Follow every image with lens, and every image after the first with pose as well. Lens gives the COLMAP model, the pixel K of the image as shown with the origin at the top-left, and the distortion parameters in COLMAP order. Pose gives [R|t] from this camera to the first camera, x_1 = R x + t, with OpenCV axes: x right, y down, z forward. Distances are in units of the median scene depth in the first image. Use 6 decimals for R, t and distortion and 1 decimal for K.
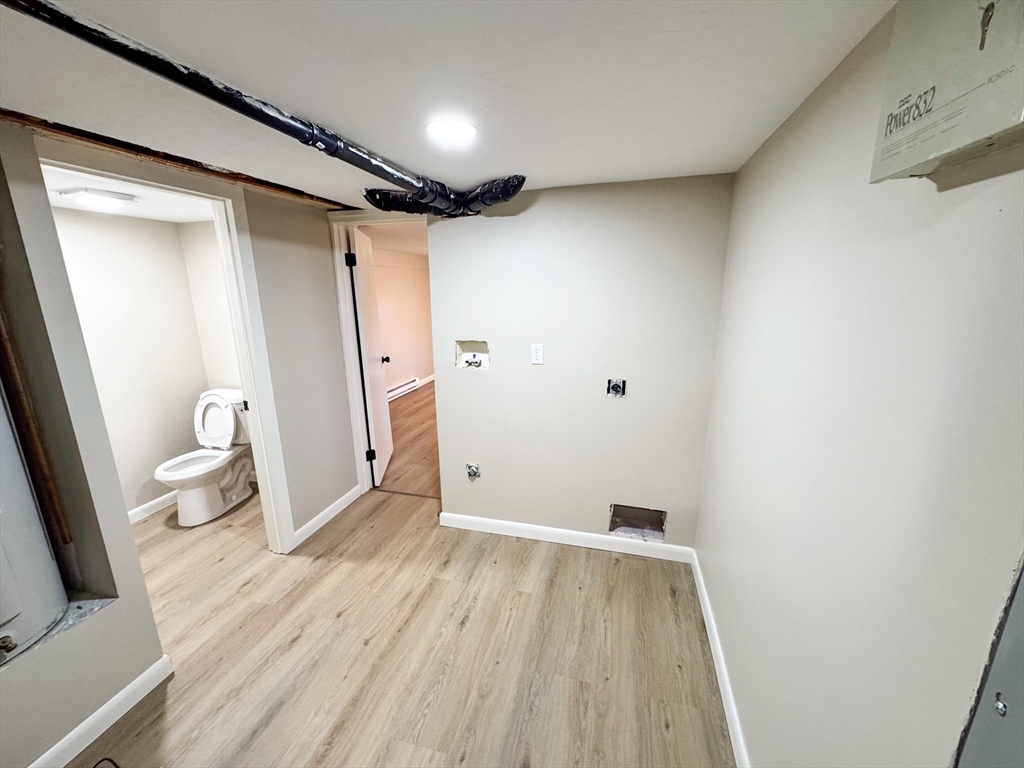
lens RADIAL K [[413.8, 0, 512.2], [0, 413.8, 380.6], [0, 0, 1]] dist [-0.001789, 0.000193]
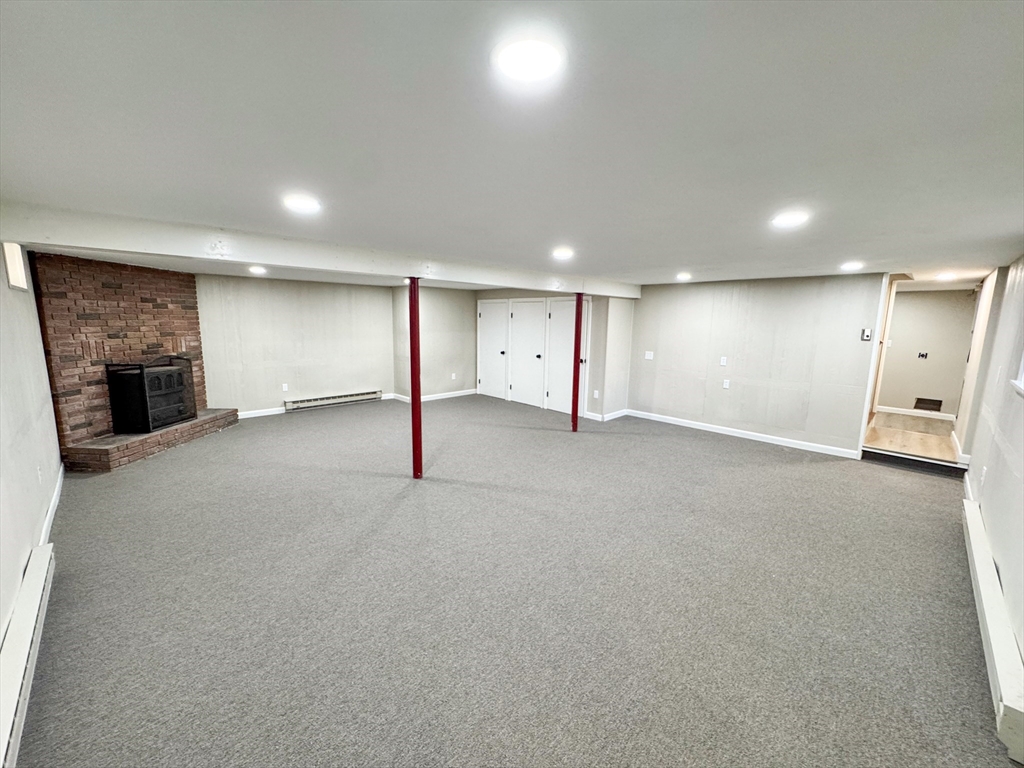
lens RADIAL K [[413.8, 0, 511.5], [0, 413.8, 384.7], [0, 0, 1]] dist [-0.001789, 0.000193]
pose [[0.865370, 0.098156, -0.491427, -0.789721], [-0.134851, 0.990070, -0.039710, 0.702109], [0.482649, 0.100633, 0.870013, -2.855765]]
